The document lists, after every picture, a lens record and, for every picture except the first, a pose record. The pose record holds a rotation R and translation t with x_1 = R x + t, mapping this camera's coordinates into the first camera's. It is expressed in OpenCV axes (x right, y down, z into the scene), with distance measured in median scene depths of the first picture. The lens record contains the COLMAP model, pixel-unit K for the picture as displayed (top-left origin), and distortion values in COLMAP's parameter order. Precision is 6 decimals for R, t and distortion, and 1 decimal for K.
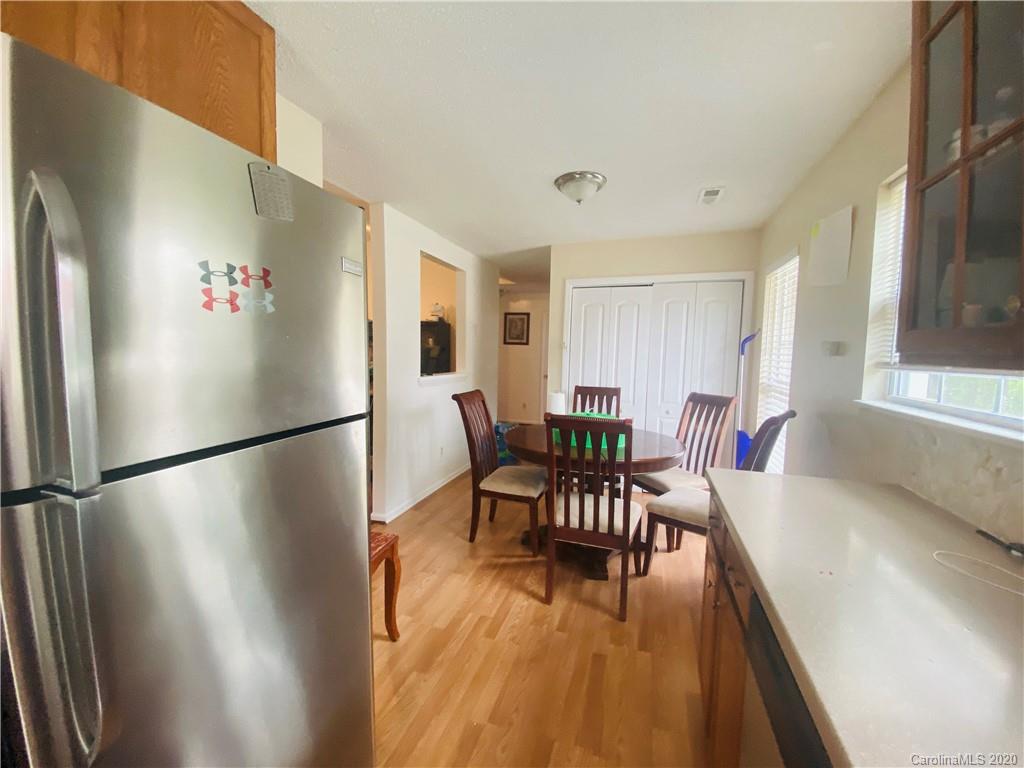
lens RADIAL K [[412.3, 0, 512.0], [0, 412.3, 384.0], [0, 0, 1]] dist [0.016443, -0.018378]
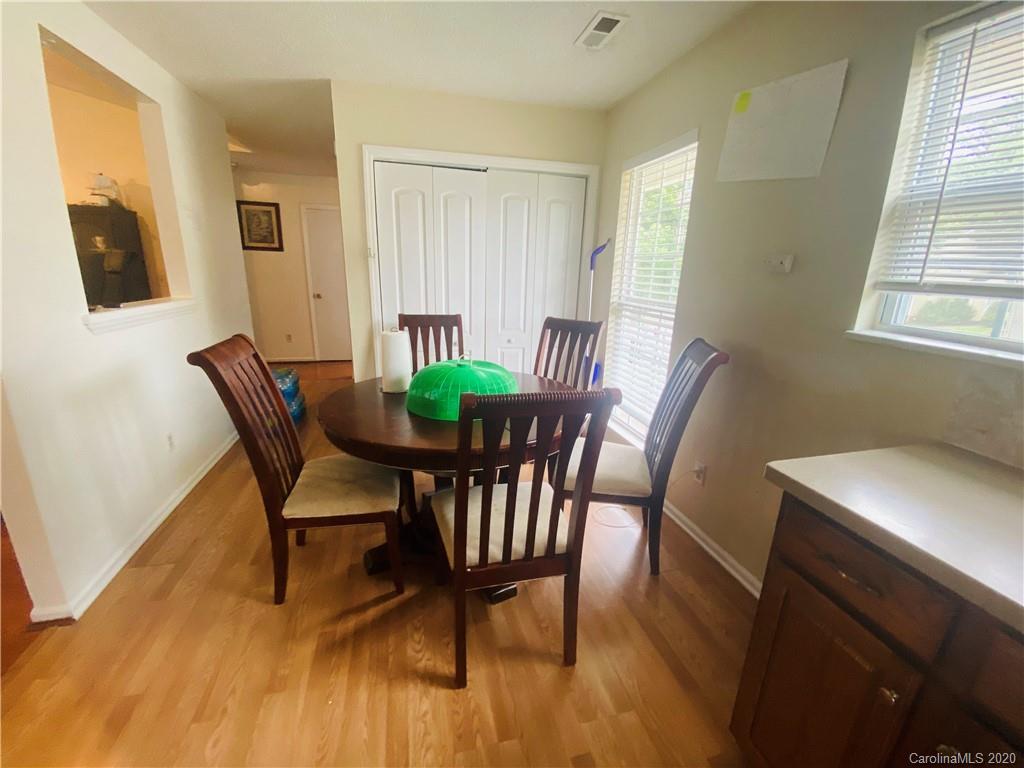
lens RADIAL K [[412.3, 0, 512.0], [0, 412.3, 384.0], [0, 0, 1]] dist [0.016443, -0.018378]
pose [[0.842089, -0.141293, 0.520502, -0.073210], [0.030409, 0.975978, 0.215738, -0.029120], [-0.538480, -0.165843, 0.826157, 0.352636]]
